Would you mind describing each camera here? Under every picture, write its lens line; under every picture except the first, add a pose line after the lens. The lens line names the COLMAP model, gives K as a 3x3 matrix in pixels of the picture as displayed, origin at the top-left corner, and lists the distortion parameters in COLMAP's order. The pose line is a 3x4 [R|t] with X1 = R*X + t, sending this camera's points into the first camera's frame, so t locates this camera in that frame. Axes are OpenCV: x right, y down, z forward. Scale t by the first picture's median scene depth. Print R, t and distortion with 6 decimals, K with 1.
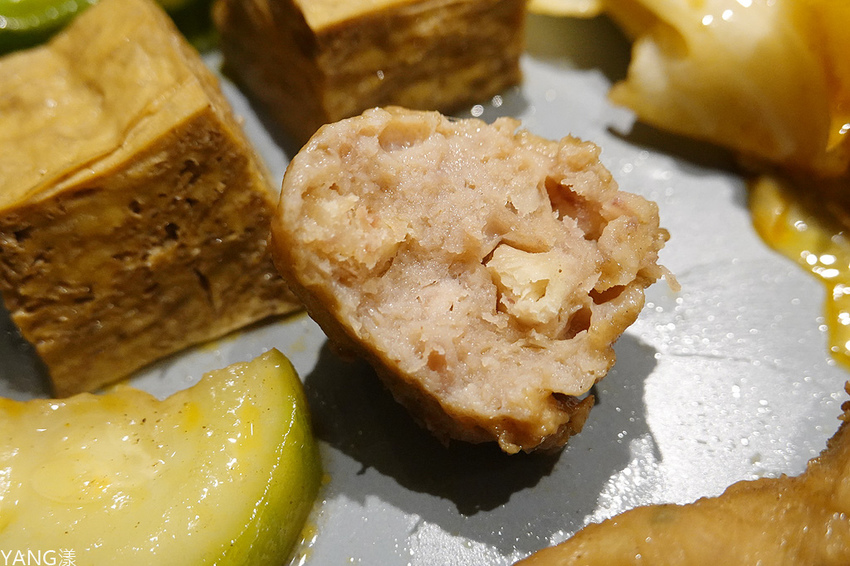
lens RADIAL K [[1182.2, 0, 425.0], [0, 1182.2, 283.0], [0, 0, 1]] dist [-0.130959, -0.023086]
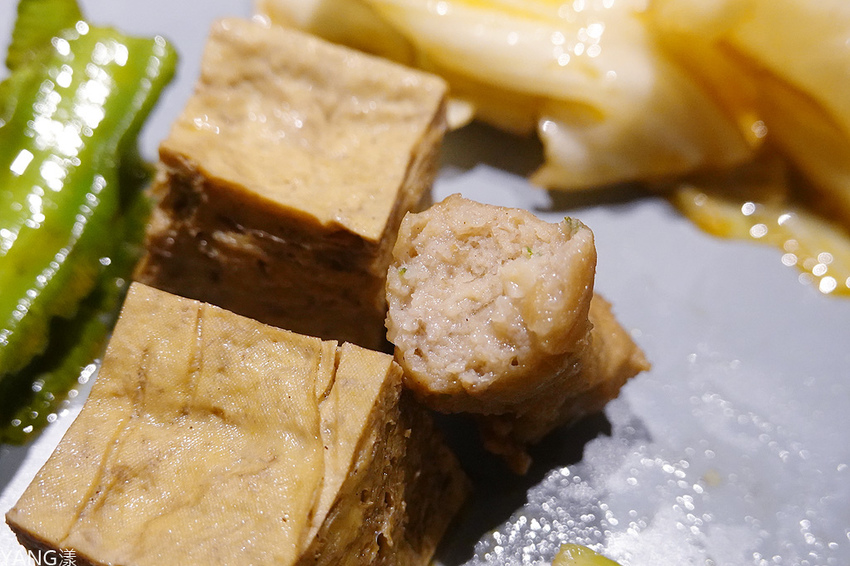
lens RADIAL K [[1182.2, 0, 425.0], [0, 1182.2, 283.0], [0, 0, 1]] dist [-0.130959, -0.023086]
pose [[0.721056, -0.450187, 0.526697, -0.590503], [0.450973, 0.882035, 0.136518, -0.300572], [-0.526024, 0.139089, 0.839019, 0.168571]]
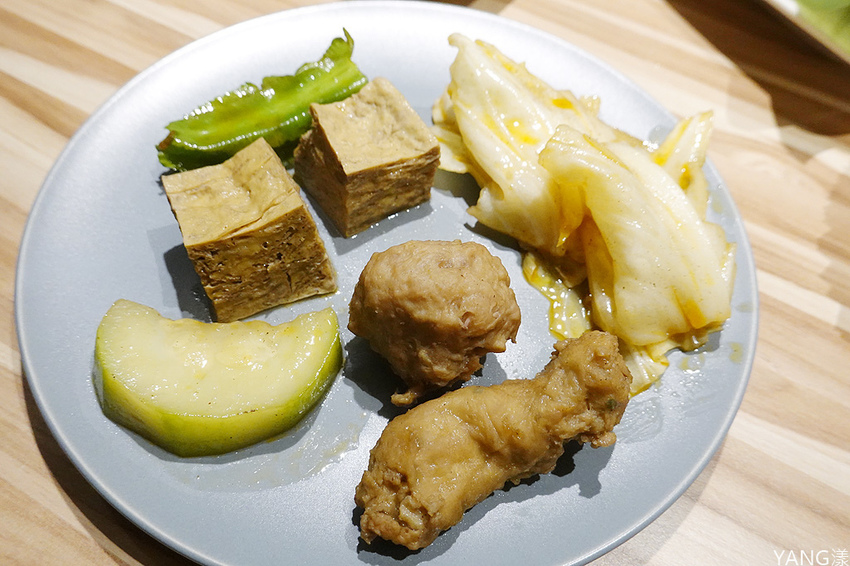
lens RADIAL K [[677.7, 0, 425.0], [0, 677.7, 283.0], [0, 0, 1]] dist [-0.003742, -0.000596]
pose [[0.987102, 0.084401, 0.136040, -0.106742], [-0.089225, 0.995567, 0.029751, -0.055474], [-0.132926, -0.041506, 0.990256, -0.354620]]
